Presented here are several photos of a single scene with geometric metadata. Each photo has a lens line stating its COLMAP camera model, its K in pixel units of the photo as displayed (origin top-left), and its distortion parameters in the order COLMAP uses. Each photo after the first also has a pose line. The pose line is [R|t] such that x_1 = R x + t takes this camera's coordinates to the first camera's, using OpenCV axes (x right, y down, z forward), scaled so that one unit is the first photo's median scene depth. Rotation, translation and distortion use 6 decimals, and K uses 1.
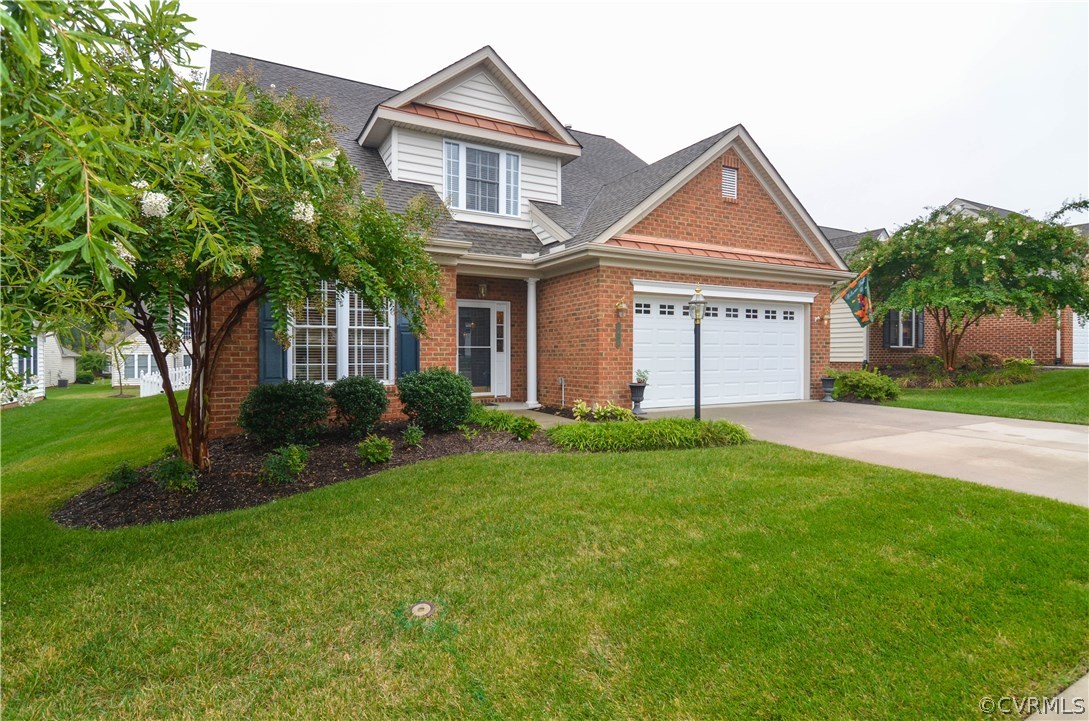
lens RADIAL K [[556.3, 0, 544.8], [0, 556.3, 358.0], [0, 0, 1]] dist [0.002816, 0.000187]
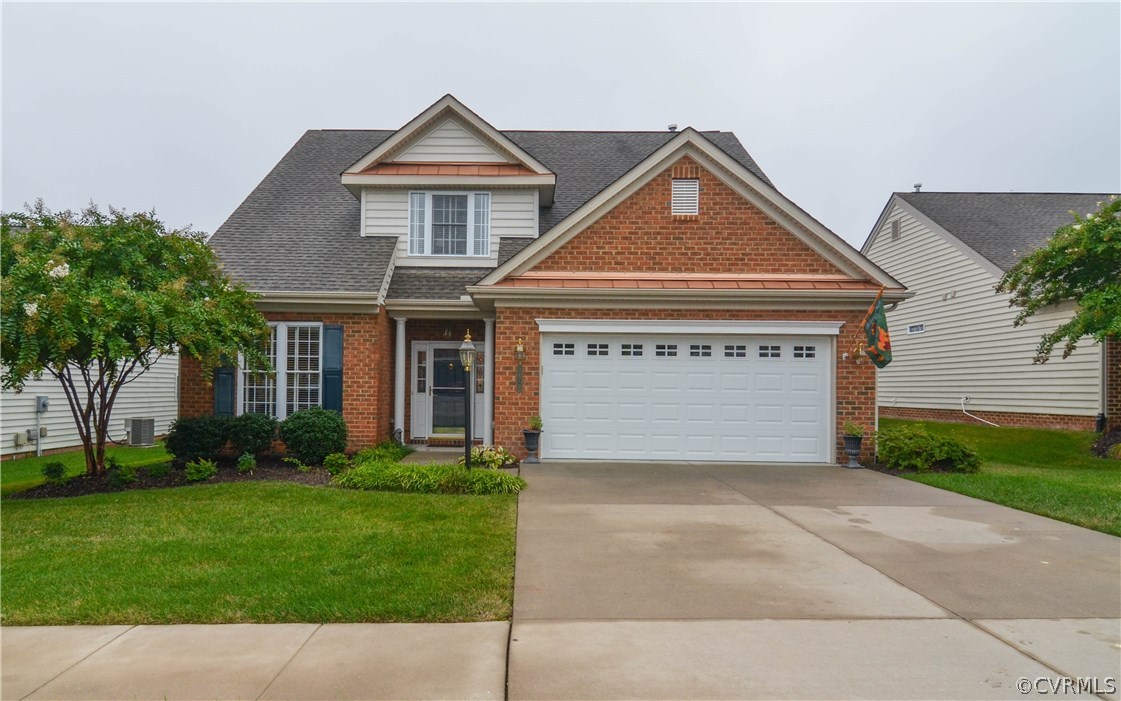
lens RADIAL K [[681.9, 0, 530.2], [0, 681.9, 382.2], [0, 0, 1]] dist [-0.005548, -0.000631]
pose [[0.873050, 0.007006, -0.487580, 0.643643], [-0.016904, 0.999731, -0.015903, -0.014888], [0.487337, 0.022126, 0.872934, -0.006413]]
